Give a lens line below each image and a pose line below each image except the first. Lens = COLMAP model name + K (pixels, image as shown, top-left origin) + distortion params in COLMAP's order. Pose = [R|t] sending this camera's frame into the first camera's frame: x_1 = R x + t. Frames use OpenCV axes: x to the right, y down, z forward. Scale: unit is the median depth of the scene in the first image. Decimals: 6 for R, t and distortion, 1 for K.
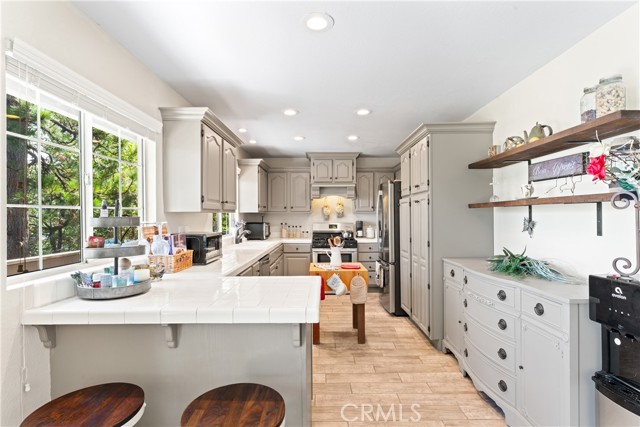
lens RADIAL K [[314.3, 0, 320.0], [0, 314.3, 213.5], [0, 0, 1]] dist [0.000017, -0.000008]
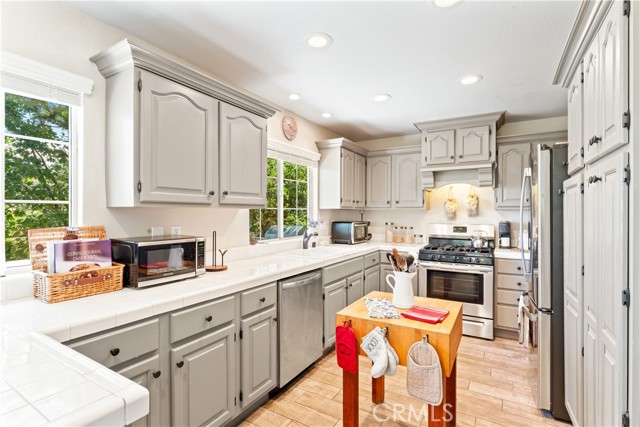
lens RADIAL K [[306.0, 0, 320.0], [0, 306.0, 213.5], [0, 0, 1]] dist [0.001643, 0.000036]
pose [[0.862132, 0.006781, -0.506639, 0.124082], [-0.001751, 0.999944, 0.010405, 0.000585], [0.506682, -0.008083, 0.862095, 0.297459]]
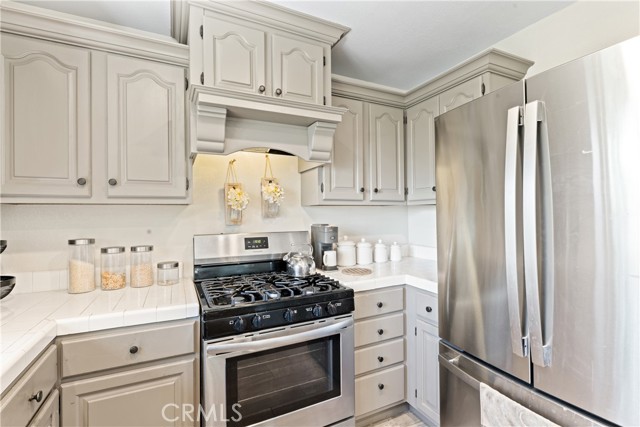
lens RADIAL K [[297.4, 0, 320.0], [0, 297.4, 213.5], [0, 0, 1]] dist [-0.001127, -0.000897]
pose [[0.898793, -0.006098, 0.438332, -0.042955], [0.004677, 0.999980, 0.004323, 0.007990], [-0.438349, -0.001835, 0.898803, 0.719384]]
